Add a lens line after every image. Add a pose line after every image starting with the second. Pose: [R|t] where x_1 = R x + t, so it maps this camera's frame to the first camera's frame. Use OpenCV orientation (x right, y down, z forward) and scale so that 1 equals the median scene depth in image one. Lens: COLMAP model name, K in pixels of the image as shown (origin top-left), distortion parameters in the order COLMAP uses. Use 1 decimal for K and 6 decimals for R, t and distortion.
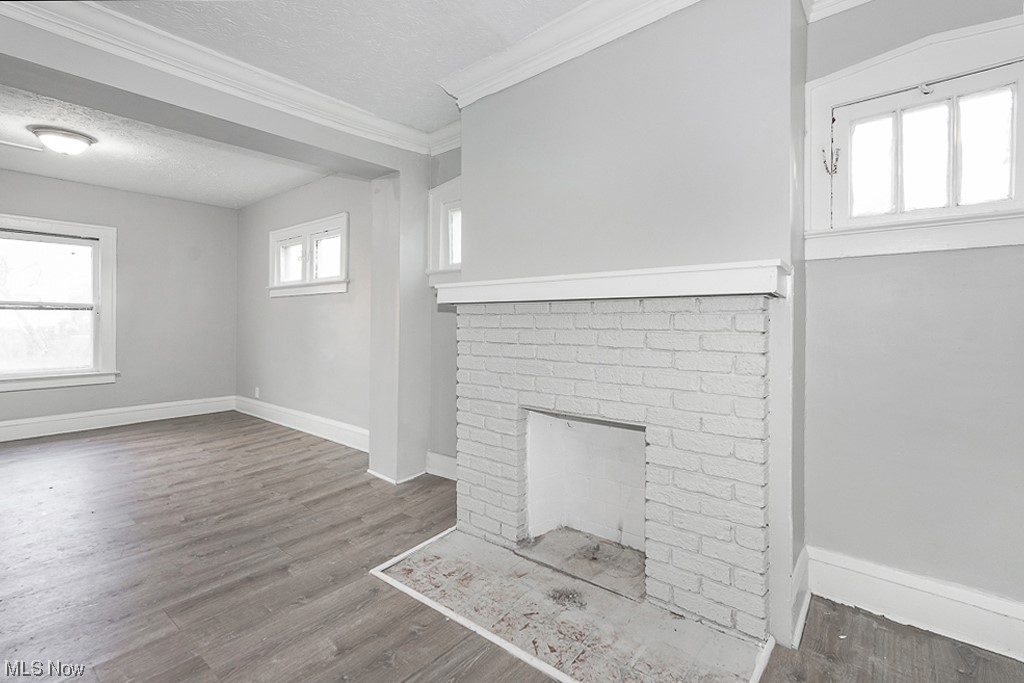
lens RADIAL K [[469.1, 0, 514.9], [0, 469.1, 322.0], [0, 0, 1]] dist [-0.002900, -0.000038]
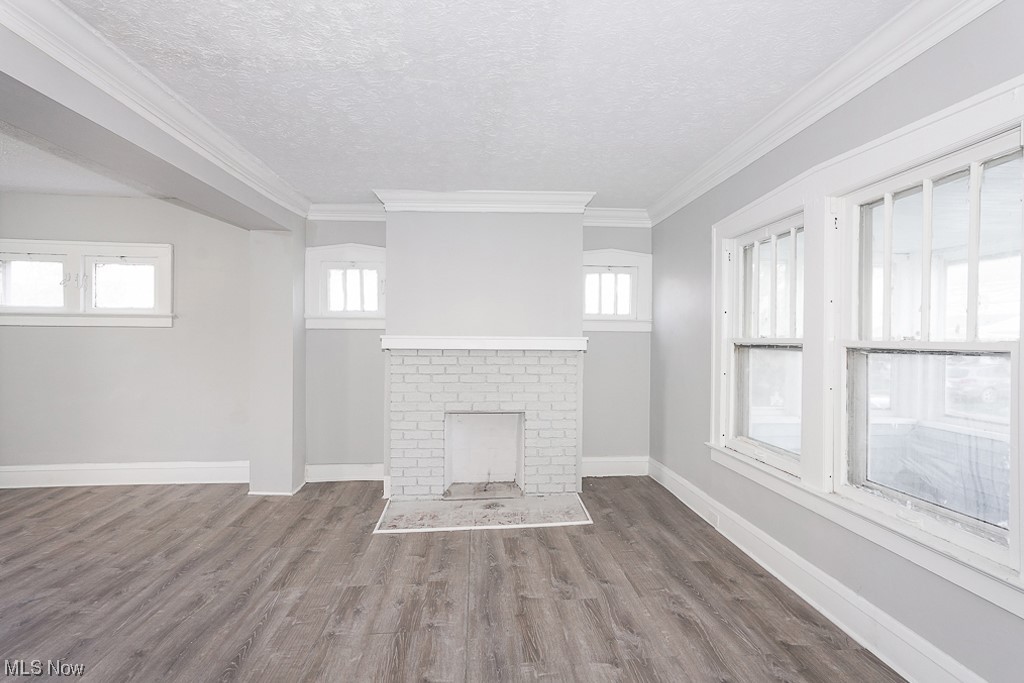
lens RADIAL K [[441.8, 0, 527.4], [0, 441.8, 353.1], [0, 0, 1]] dist [0.000001, 0.000166]
pose [[0.703064, -0.013844, 0.710992, -0.826553], [-0.006719, 0.999637, 0.026109, -0.065561], [-0.711095, -0.023134, 0.702715, -0.274869]]
